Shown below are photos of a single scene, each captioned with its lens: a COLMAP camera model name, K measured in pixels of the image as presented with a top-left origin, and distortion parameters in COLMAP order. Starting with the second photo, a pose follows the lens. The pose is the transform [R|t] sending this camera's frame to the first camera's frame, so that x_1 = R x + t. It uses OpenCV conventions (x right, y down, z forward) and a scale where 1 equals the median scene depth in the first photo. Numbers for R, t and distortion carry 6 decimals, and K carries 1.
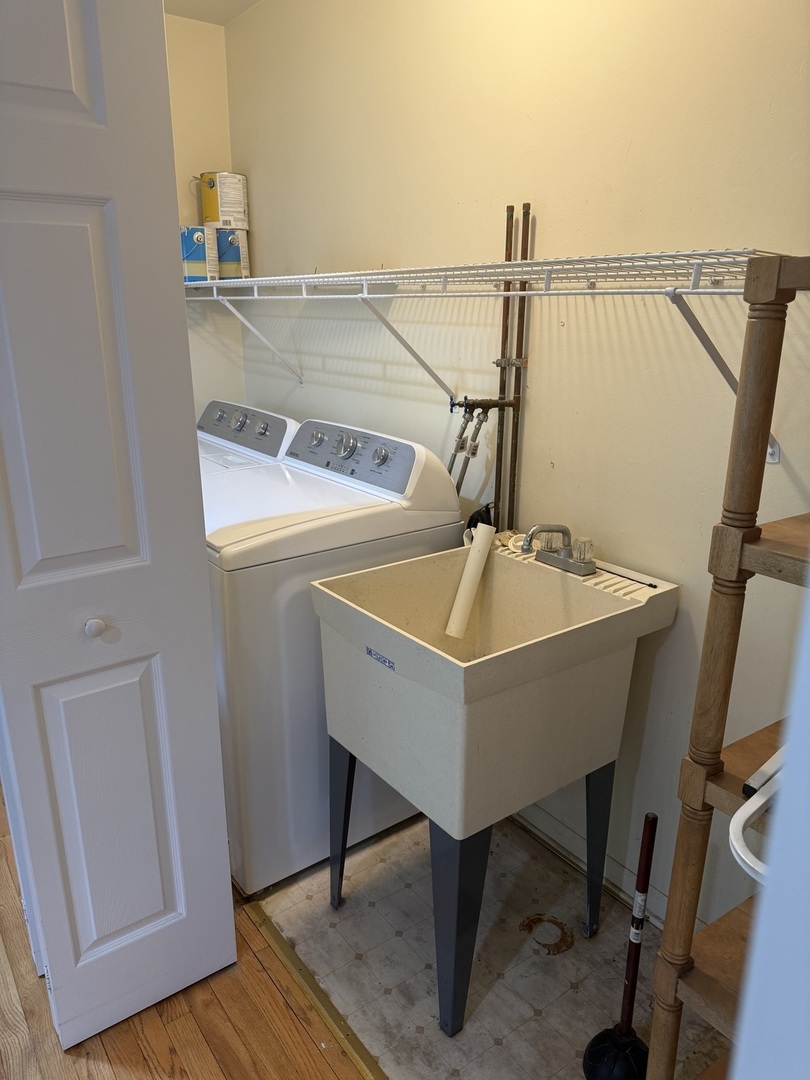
lens RADIAL K [[769.0, 0, 405.0], [0, 769.0, 540.0], [0, 0, 1]] dist [0.007532, -0.003676]
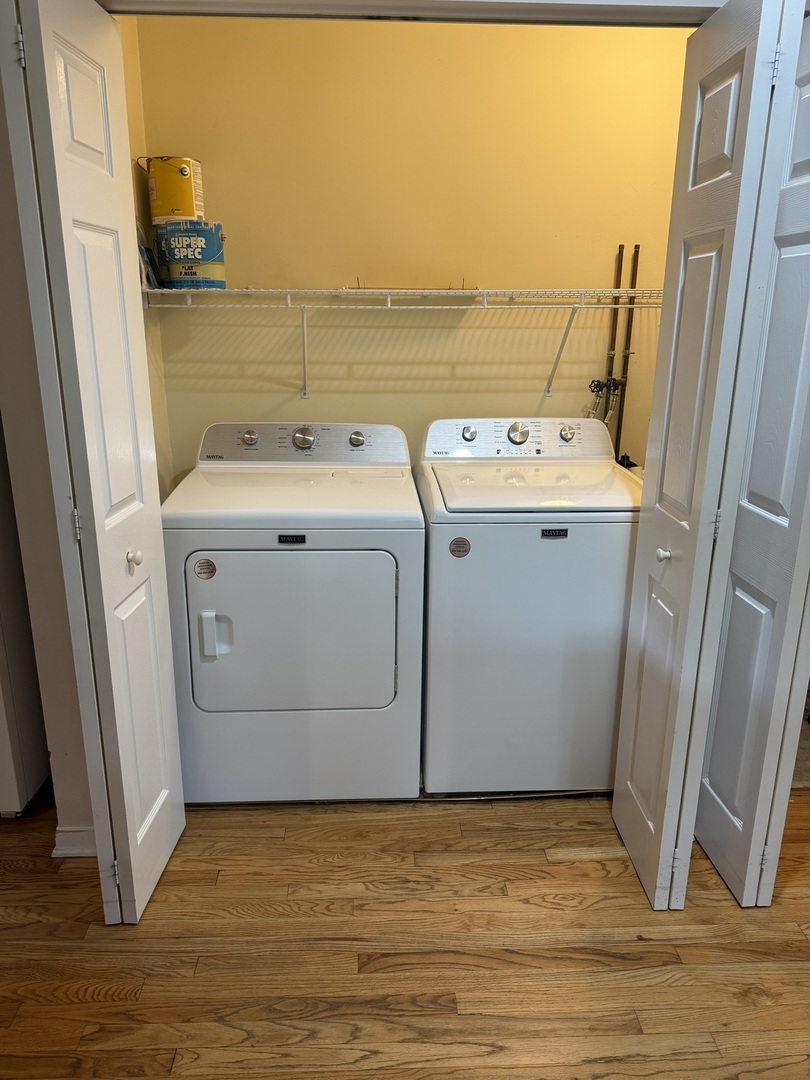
lens RADIAL K [[769.0, 0, 405.0], [0, 769.0, 540.0], [0, 0, 1]] dist [0.007532, -0.003676]
pose [[0.544165, -0.241257, 0.803542, -1.031380], [0.244473, 0.961796, 0.123212, -0.134756], [-0.802569, 0.129397, 0.582356, 0.417887]]
